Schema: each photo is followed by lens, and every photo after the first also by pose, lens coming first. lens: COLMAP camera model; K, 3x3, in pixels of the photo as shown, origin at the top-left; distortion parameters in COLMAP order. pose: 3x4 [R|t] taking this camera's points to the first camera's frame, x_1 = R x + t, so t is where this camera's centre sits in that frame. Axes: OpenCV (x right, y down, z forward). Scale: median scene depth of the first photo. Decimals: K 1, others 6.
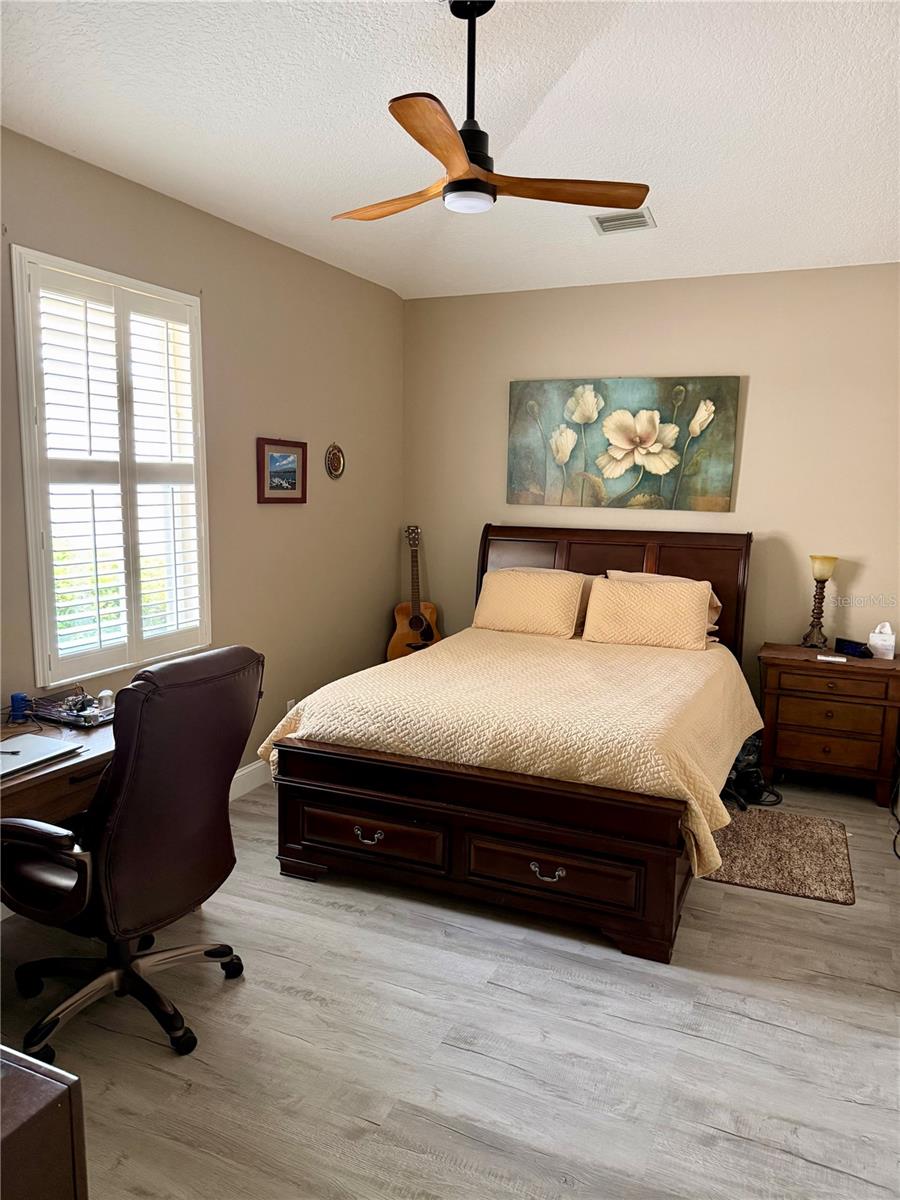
lens RADIAL K [[852.0, 0, 445.8], [0, 852.0, 598.6], [0, 0, 1]] dist [-0.000243, -0.008001]
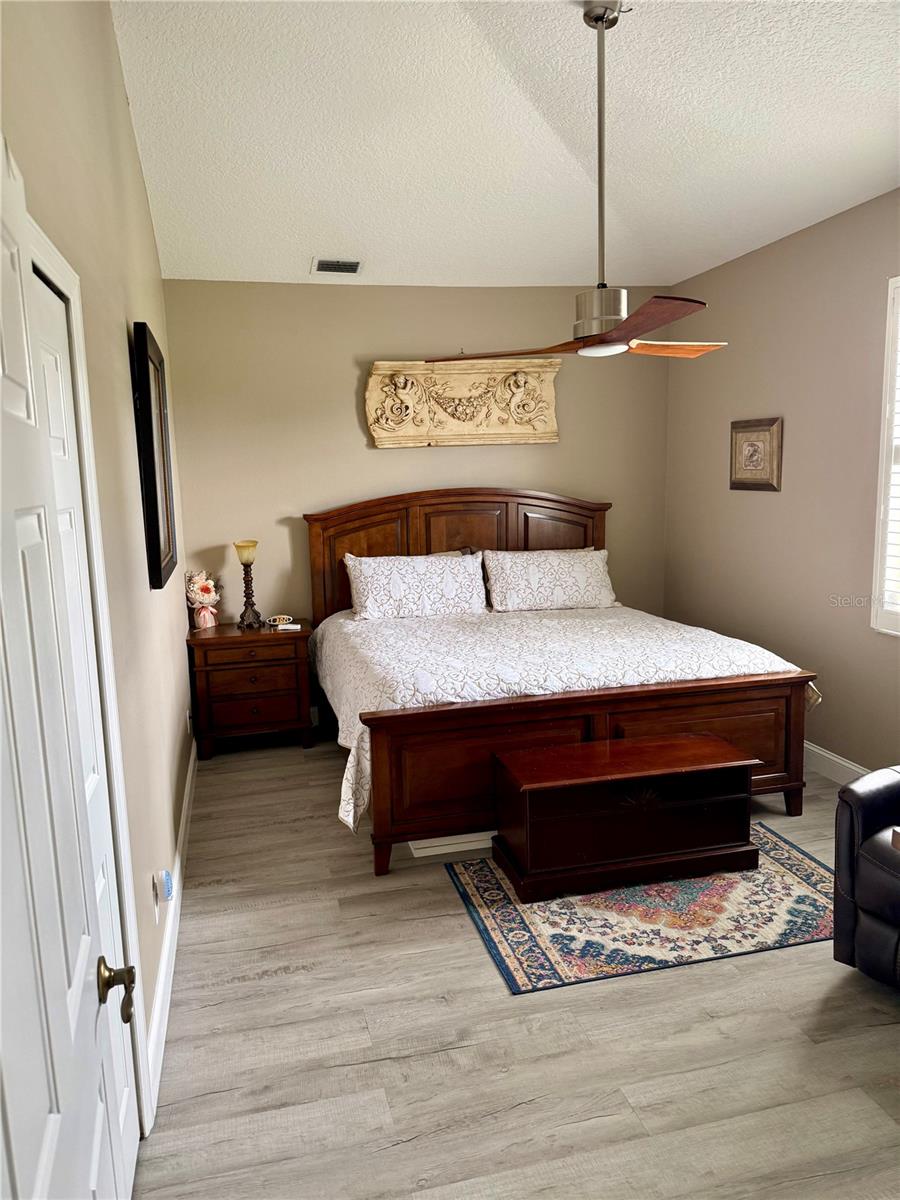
lens RADIAL K [[852.0, 0, 447.9], [0, 852.0, 599.1], [0, 0, 1]] dist [-0.000243, -0.008001]
pose [[-0.780499, 0.120767, -0.613381, 0.963512], [-0.057089, 0.963295, 0.262304, -0.255444], [0.622545, 0.239745, -0.744957, 1.695056]]
